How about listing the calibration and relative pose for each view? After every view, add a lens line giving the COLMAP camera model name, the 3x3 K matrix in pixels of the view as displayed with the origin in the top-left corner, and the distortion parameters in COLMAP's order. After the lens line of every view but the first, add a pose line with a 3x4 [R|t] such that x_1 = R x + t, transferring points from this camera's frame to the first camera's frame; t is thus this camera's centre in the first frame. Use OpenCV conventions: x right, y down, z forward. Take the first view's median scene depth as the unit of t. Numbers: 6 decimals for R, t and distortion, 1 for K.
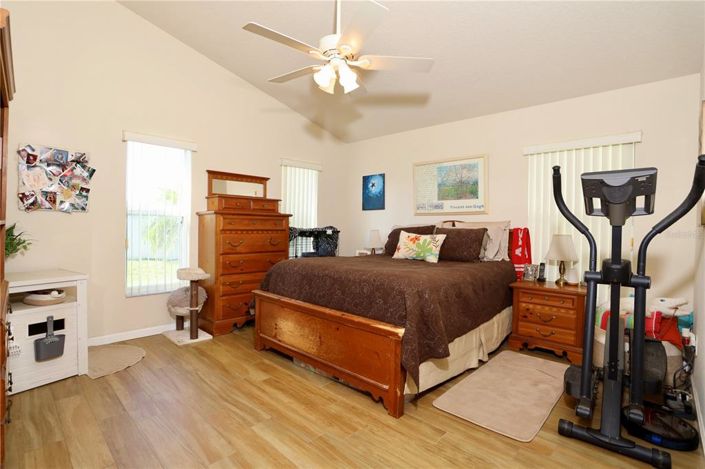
lens RADIAL K [[341.1, 0, 350.4], [0, 341.1, 230.1], [0, 0, 1]] dist [-0.077276, 0.033936]
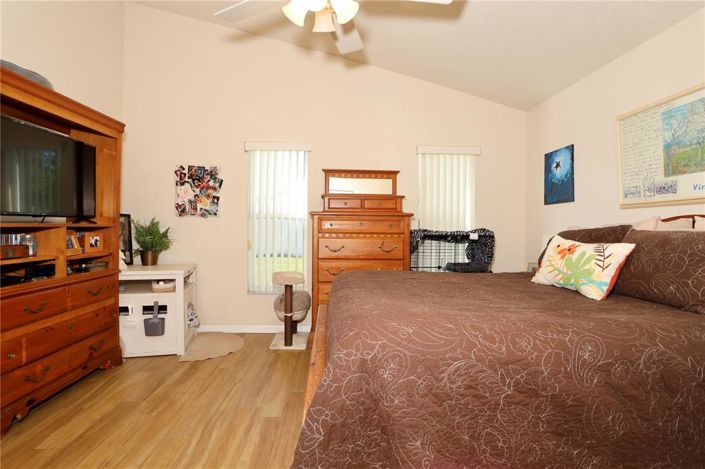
lens RADIAL K [[341.1, 0, 350.4], [0, 341.1, 230.1], [0, 0, 1]] dist [-0.077276, 0.033936]
pose [[0.724943, -0.001432, -0.688807, 0.297683], [-0.006760, 0.999935, -0.009193, 0.000605], [0.688775, 0.011321, 0.724886, 0.370958]]
